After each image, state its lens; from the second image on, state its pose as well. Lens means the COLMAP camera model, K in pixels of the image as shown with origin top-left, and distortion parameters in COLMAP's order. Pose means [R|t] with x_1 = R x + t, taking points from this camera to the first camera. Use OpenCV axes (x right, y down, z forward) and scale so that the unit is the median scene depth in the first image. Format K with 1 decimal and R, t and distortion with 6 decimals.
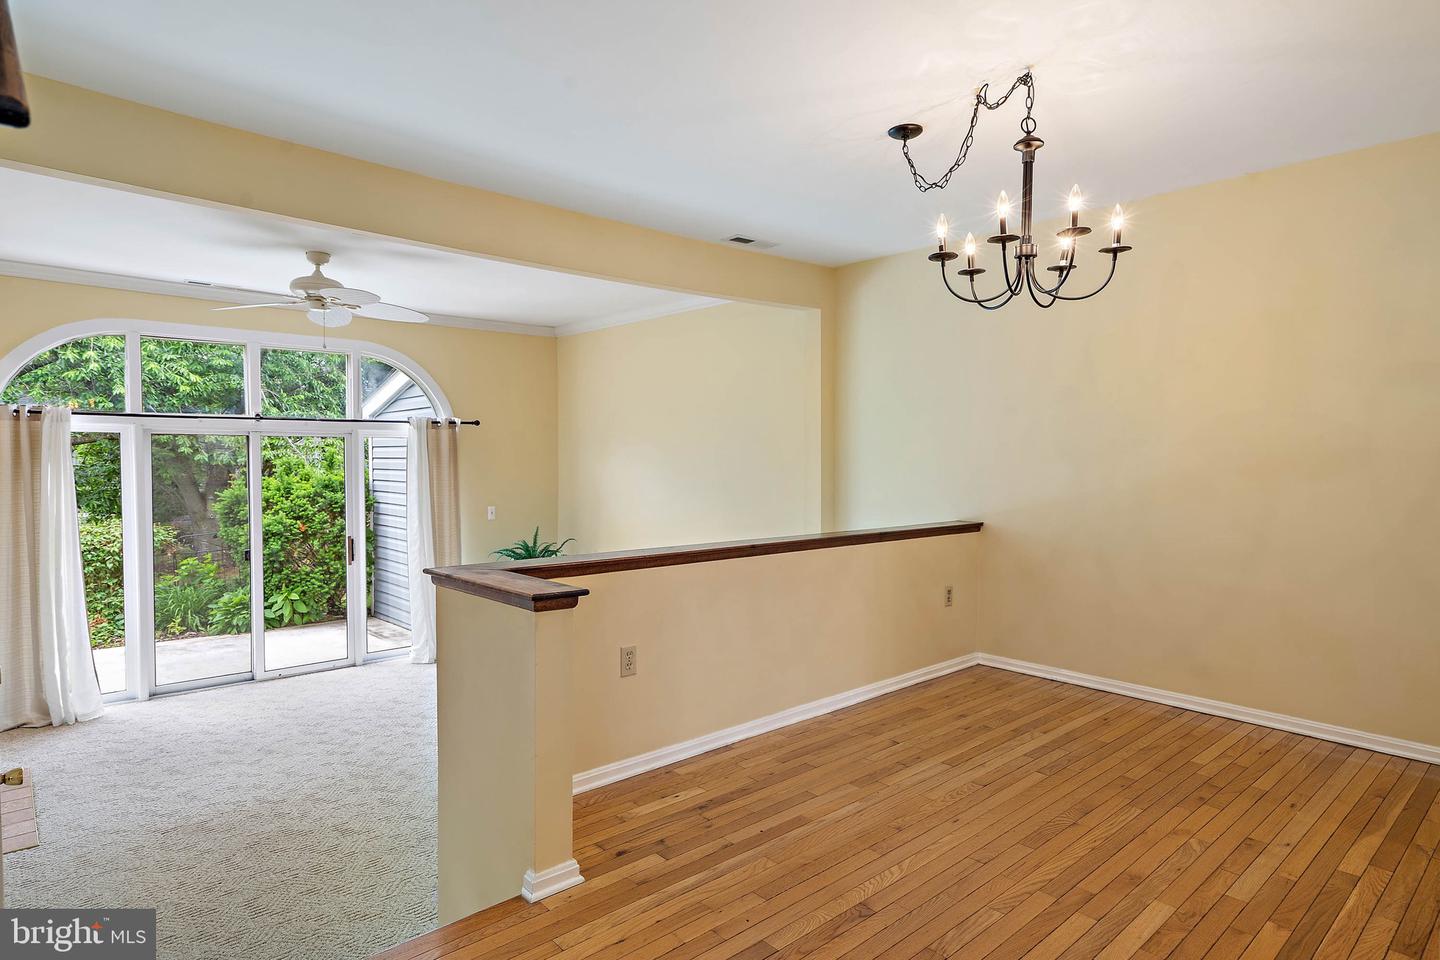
lens RADIAL K [[810.9, 0, 728.2], [0, 810.9, 479.7], [0, 0, 1]] dist [0.004890, -0.001050]
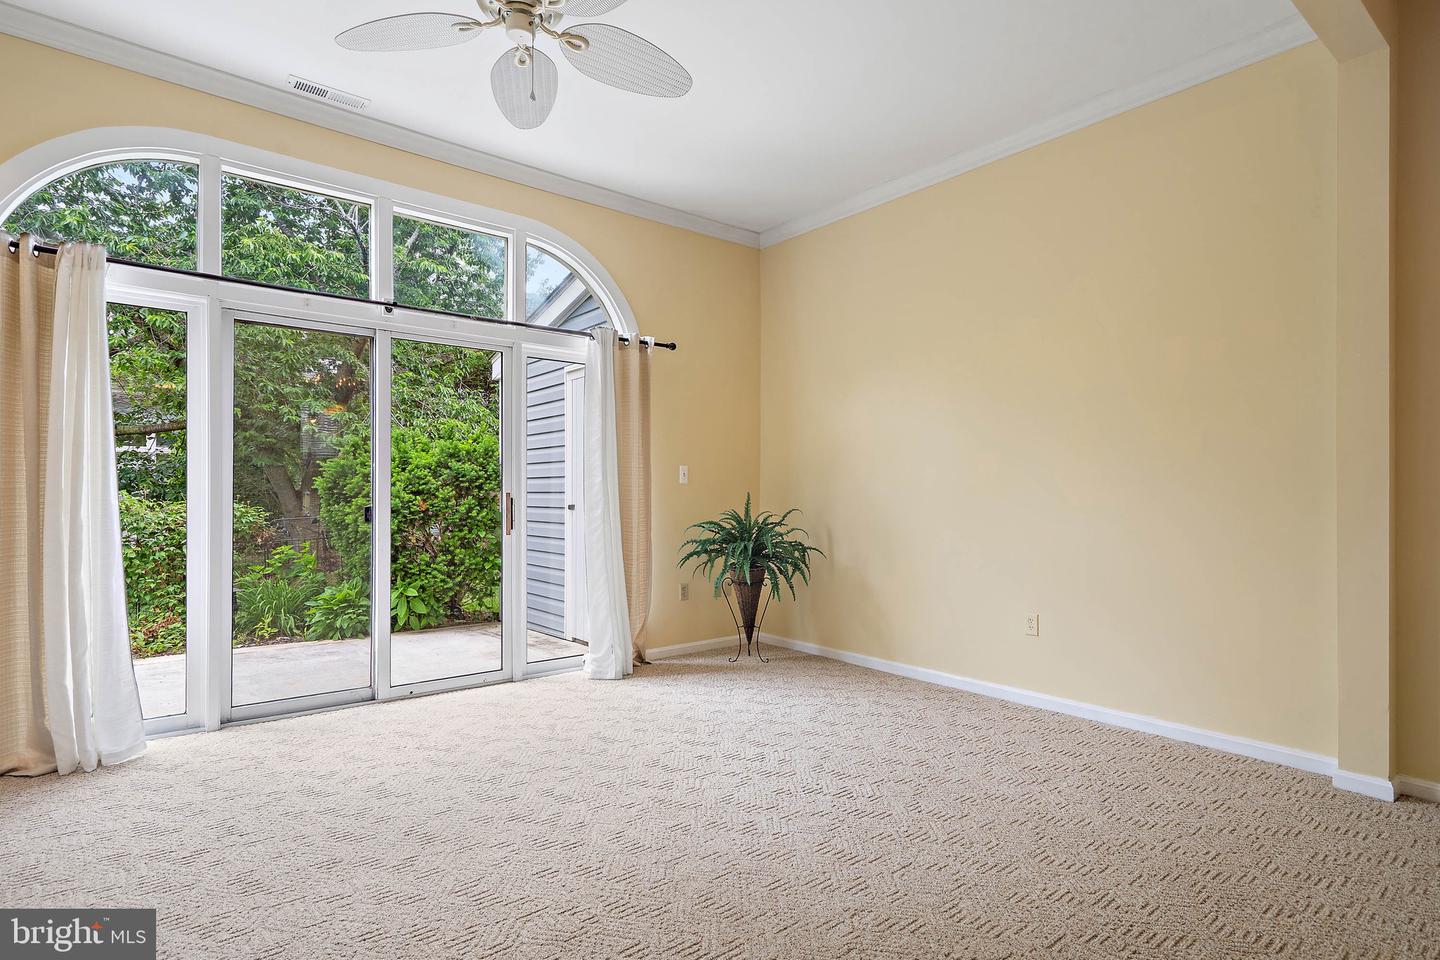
lens RADIAL K [[744.8, 0, 725.3], [0, 744.8, 491.8], [0, 0, 1]] dist [0.000049, 0.004594]
pose [[0.998796, 0.000676, -0.049042, -0.284315], [-0.002395, 0.999384, -0.035010, 0.102897], [0.048989, 0.035086, 0.998183, 0.423268]]
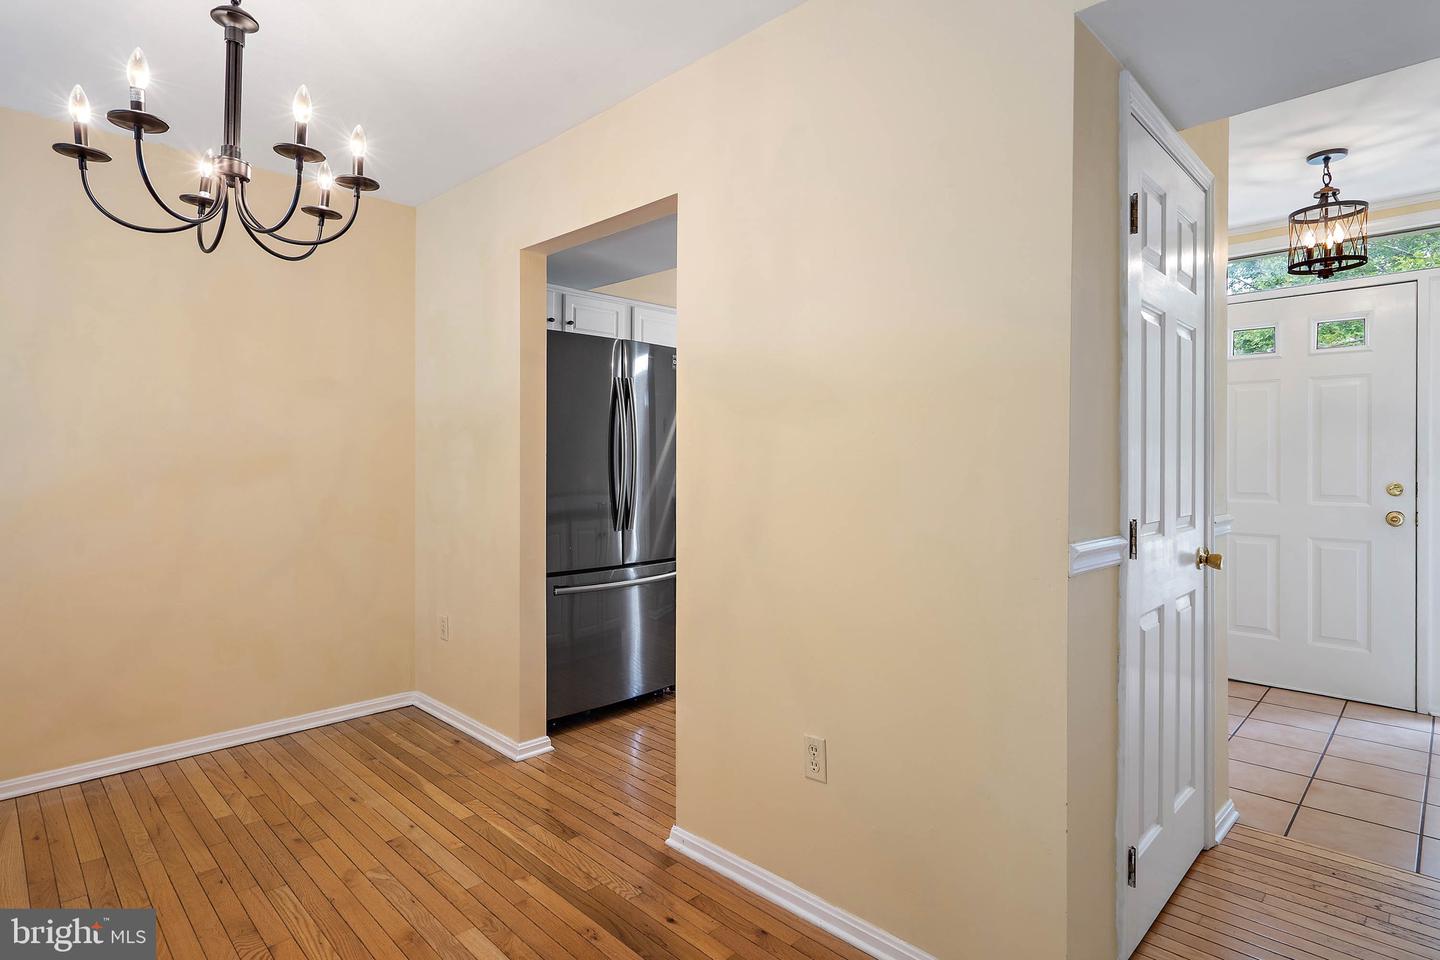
lens RADIAL K [[744.8, 0, 732.1], [0, 744.8, 460.3], [0, 0, 1]] dist [0.000049, 0.004594]
pose [[-0.077174, -0.005093, 0.997005, -0.125764], [0.021374, 0.999749, 0.006761, -0.011382], [-0.996789, 0.021832, -0.077045, 0.258566]]
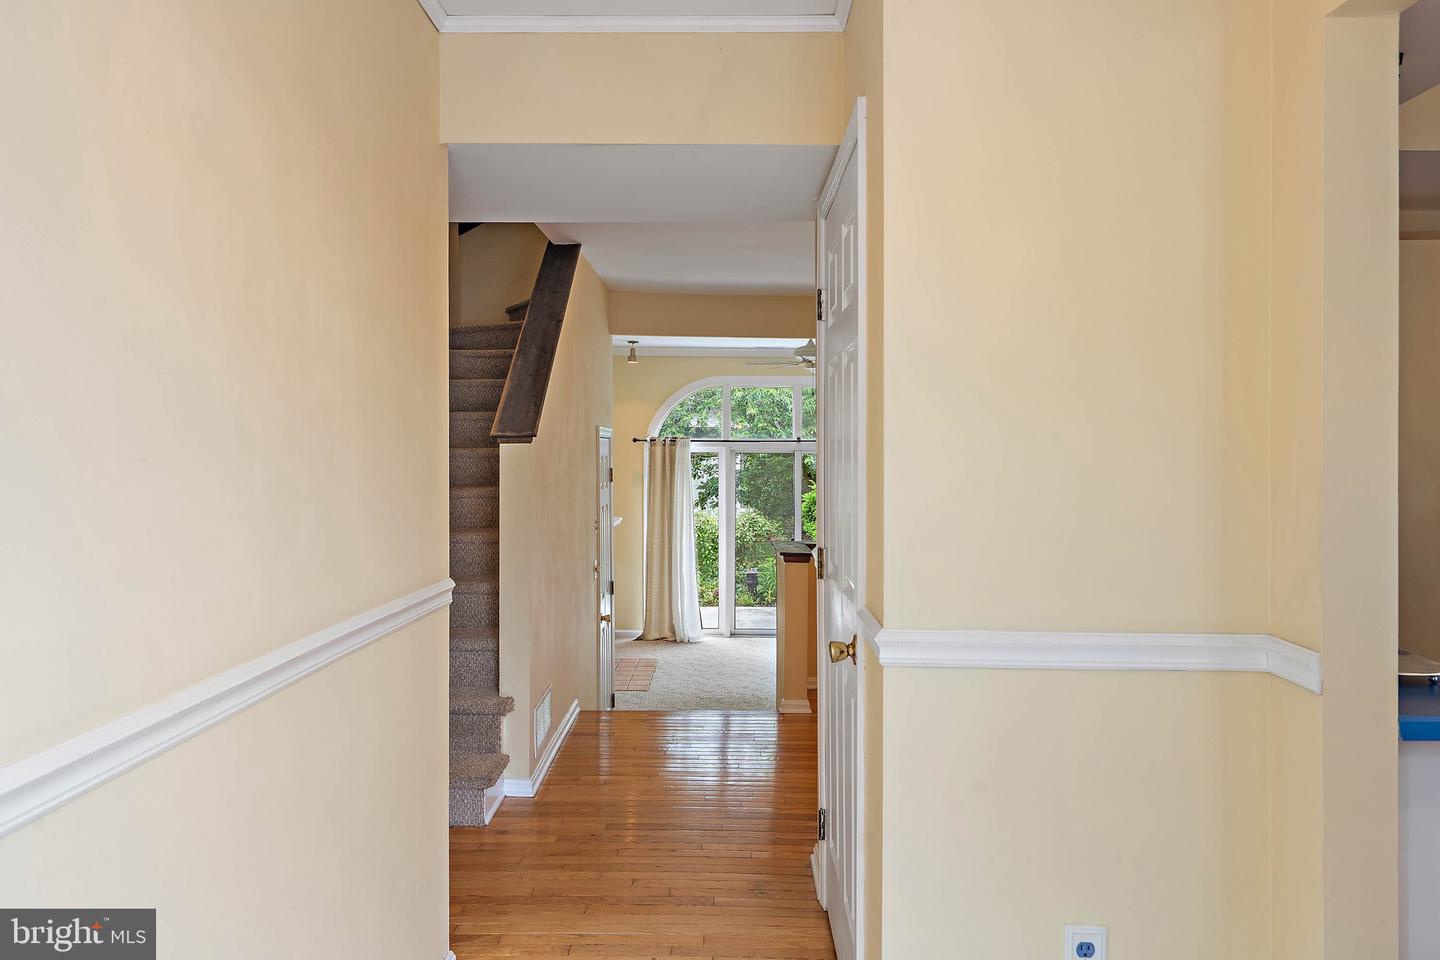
lens RADIAL K [[967.7, 0, 721.1], [0, 967.7, 469.4], [0, 0, 1]] dist [0.001941, 0.000018]
pose [[0.741109, 0.012324, -0.671272, 0.424853], [-0.023944, 0.999681, -0.008083, -0.013080], [0.670958, 0.022063, 0.741167, -0.290766]]
